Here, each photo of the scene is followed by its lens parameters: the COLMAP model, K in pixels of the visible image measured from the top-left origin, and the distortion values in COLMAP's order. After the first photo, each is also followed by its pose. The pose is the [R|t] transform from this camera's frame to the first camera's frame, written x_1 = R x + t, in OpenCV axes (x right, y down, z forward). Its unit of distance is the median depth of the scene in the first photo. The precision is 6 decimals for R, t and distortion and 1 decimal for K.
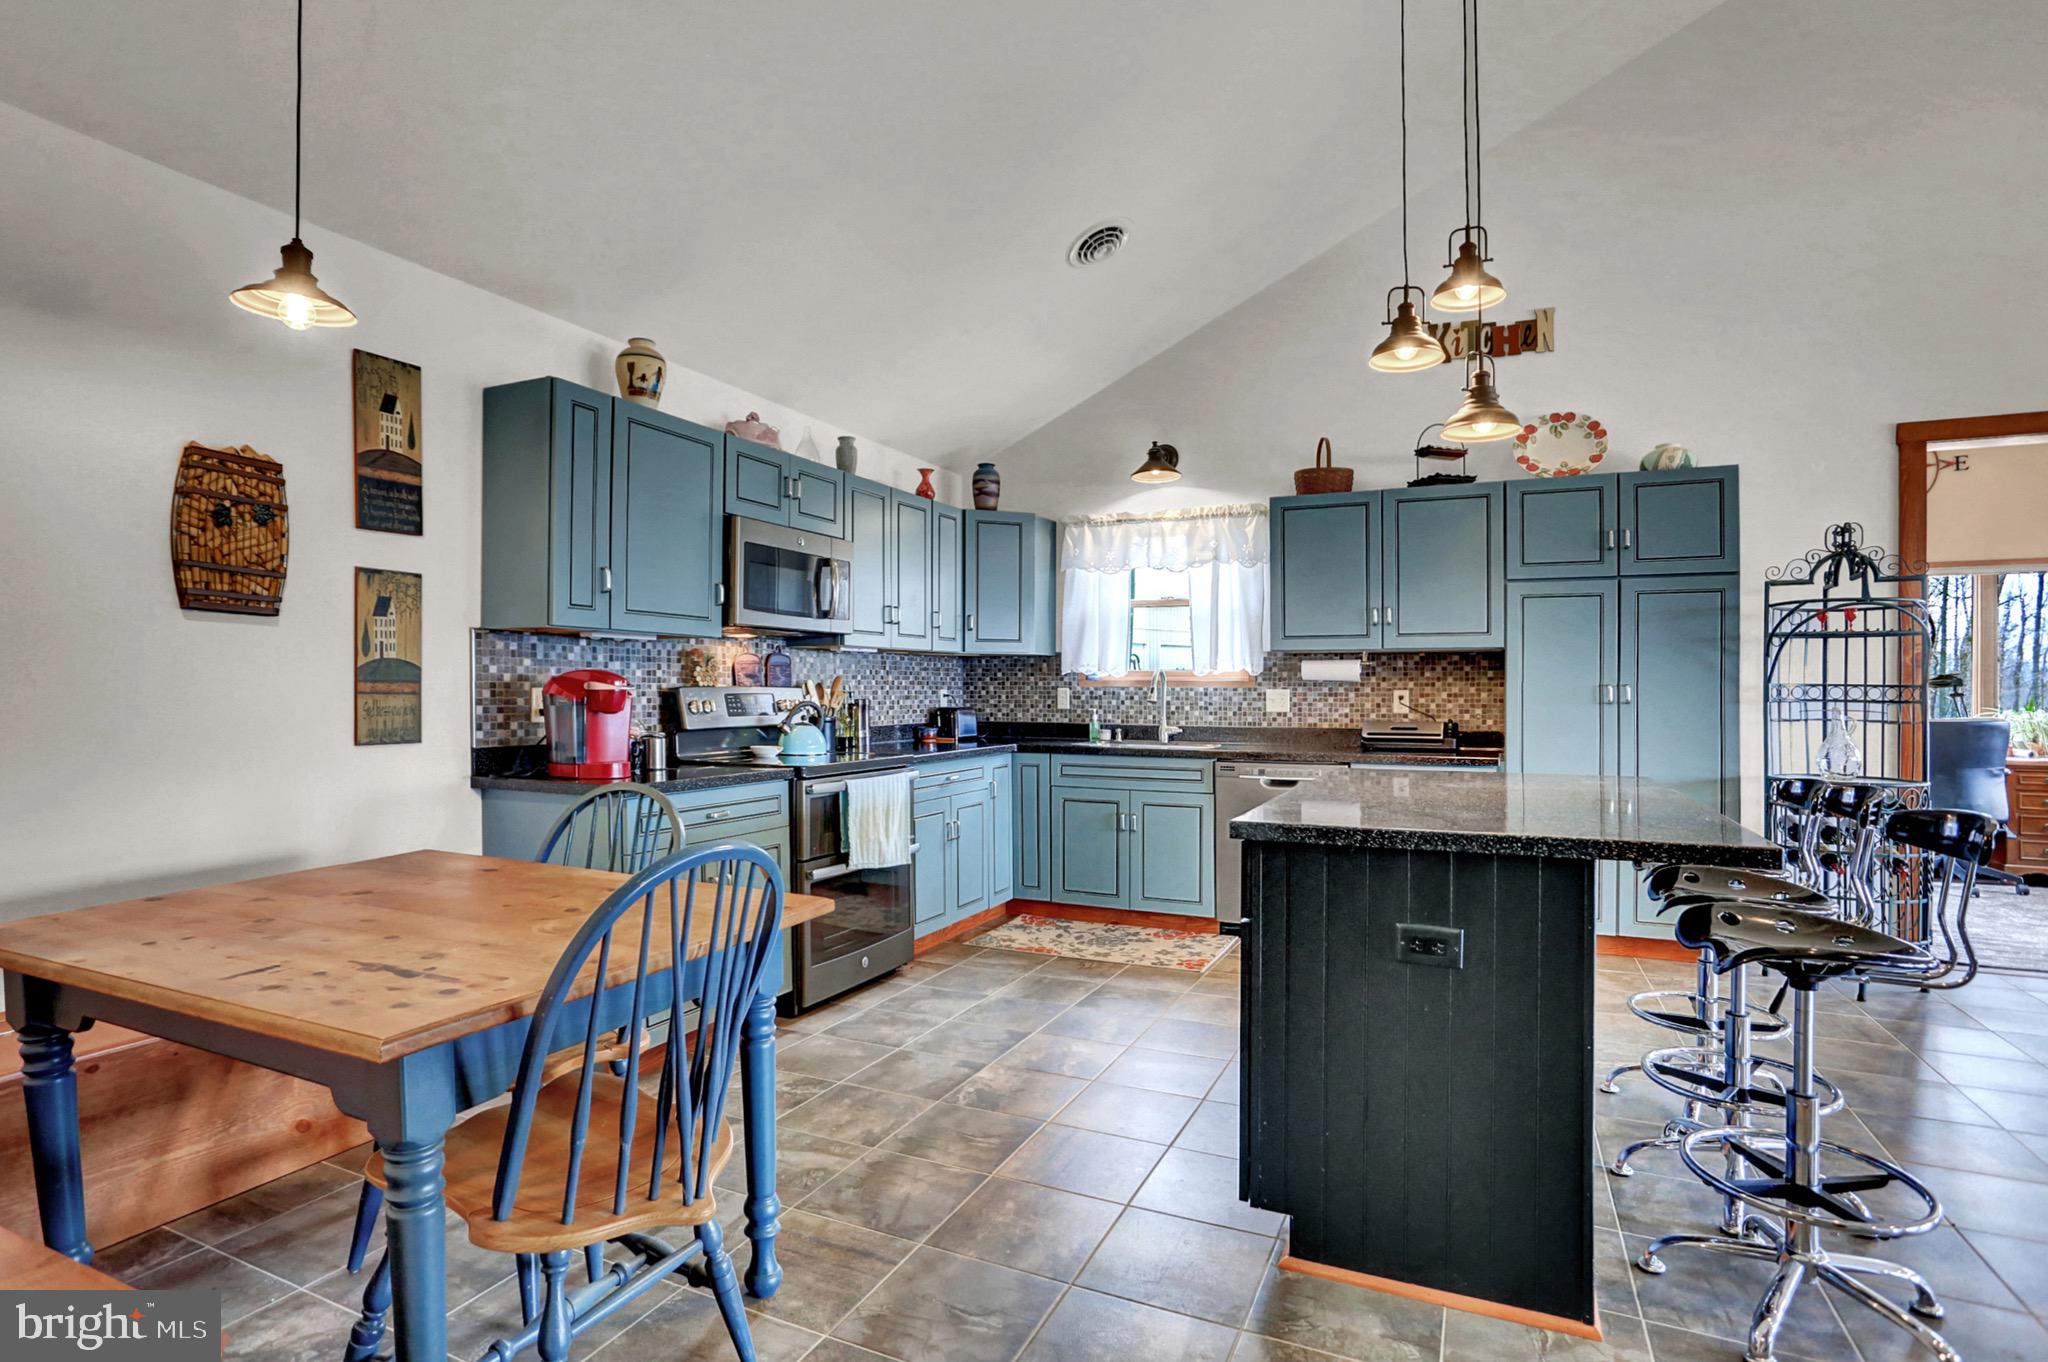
lens RADIAL K [[1016.2, 0, 1023.6], [0, 1016.2, 692.0], [0, 0, 1]] dist [-0.060108, 0.022788]
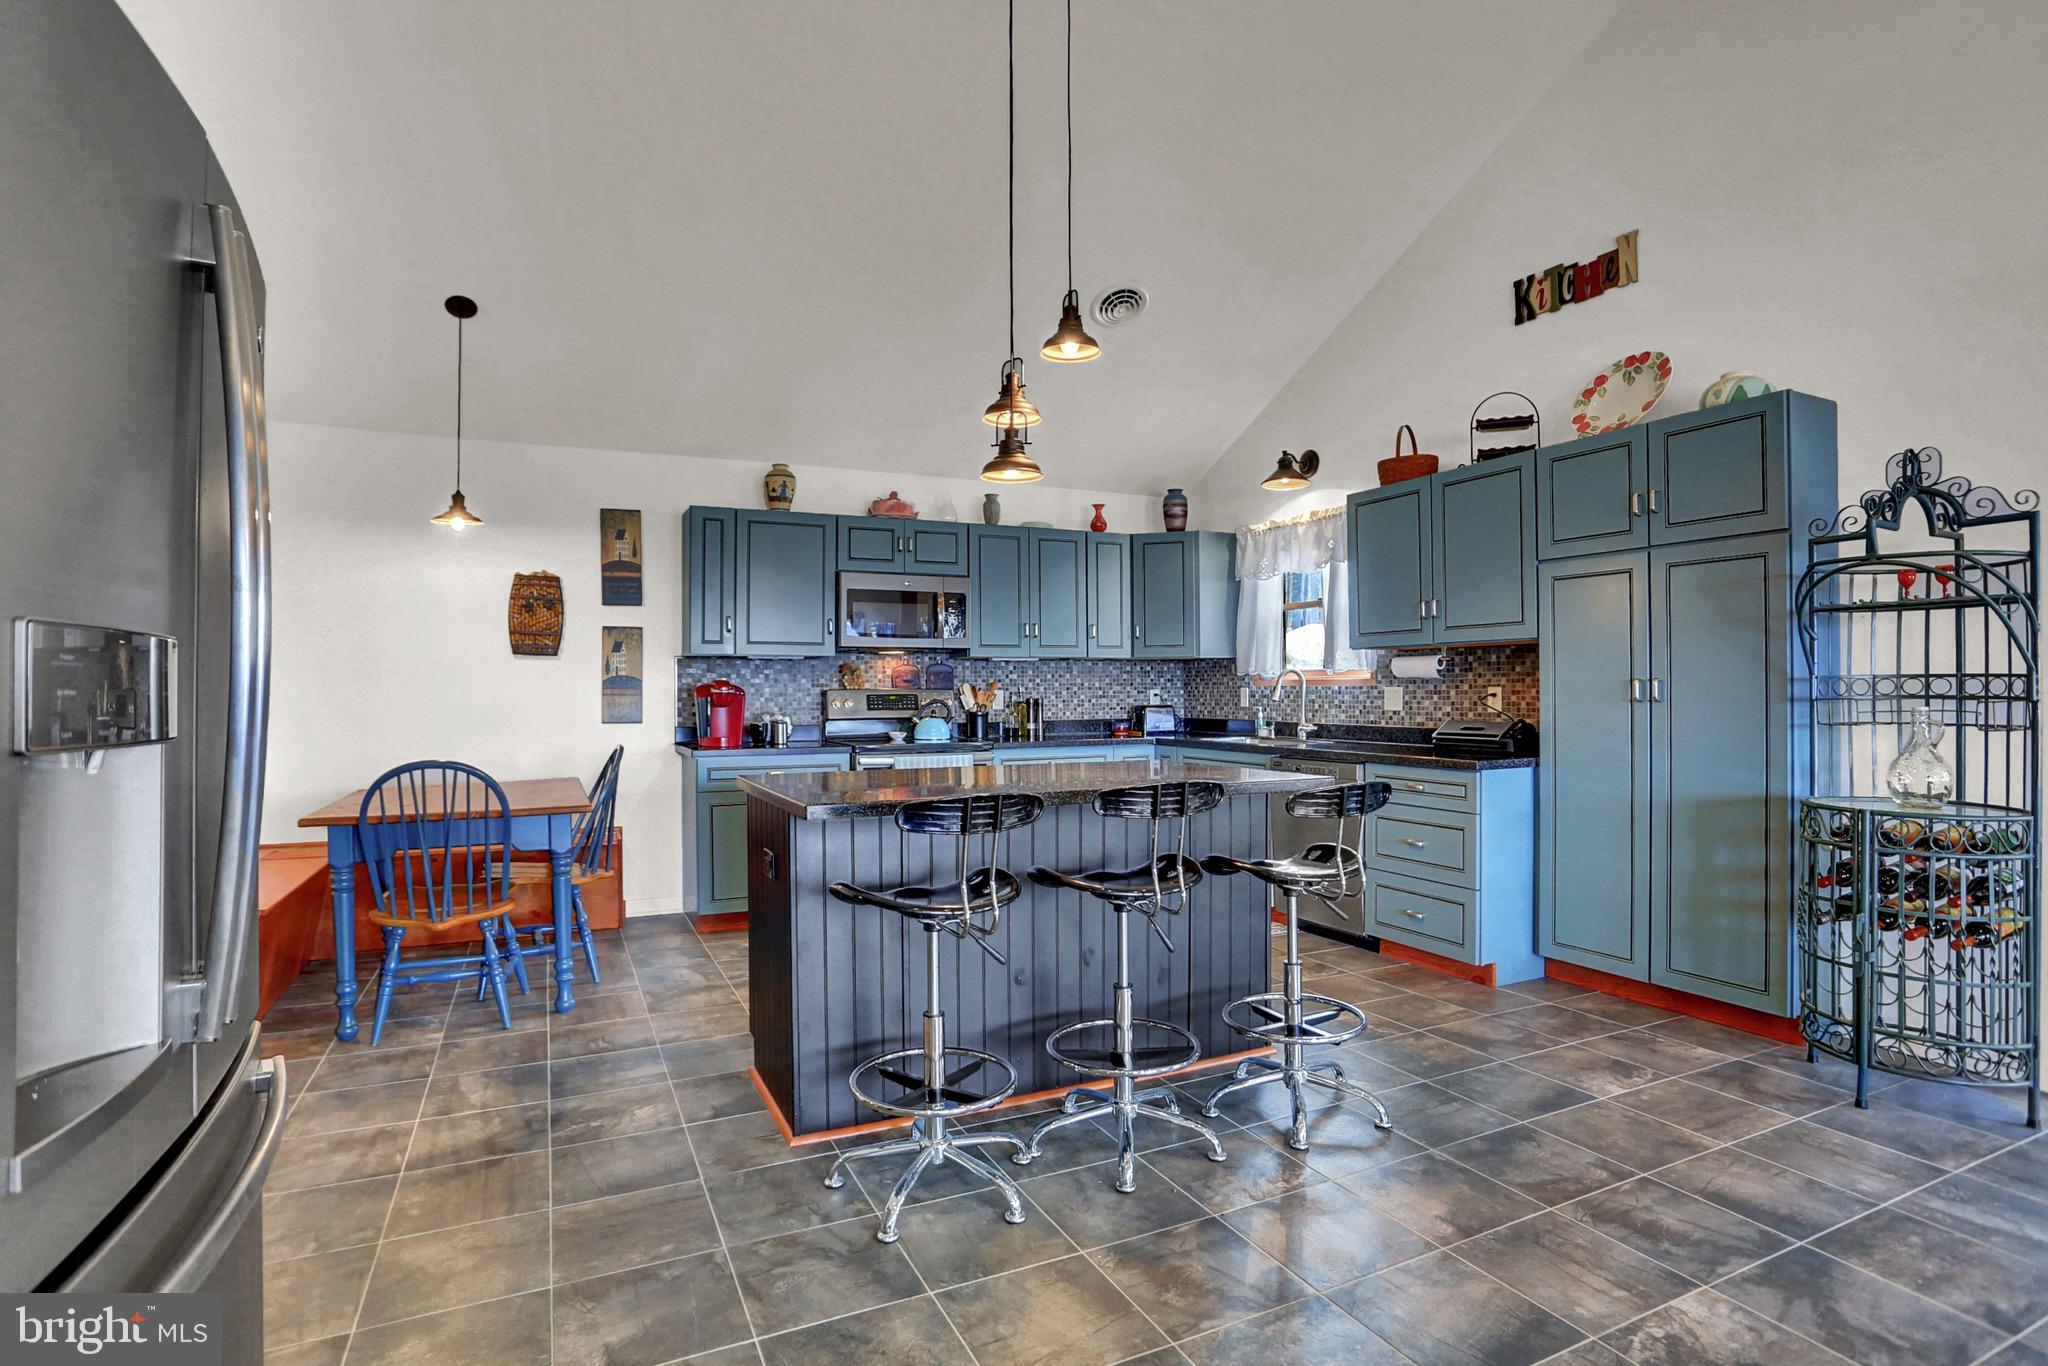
lens RADIAL K [[1016.2, 0, 1032.0], [0, 1016.2, 680.2], [0, 0, 1]] dist [-0.060108, 0.022788]
pose [[0.774420, -0.013398, -0.632530, 0.719009], [0.005456, 0.999880, -0.014499, 0.003265], [0.632648, 0.007777, 0.774400, 0.038114]]
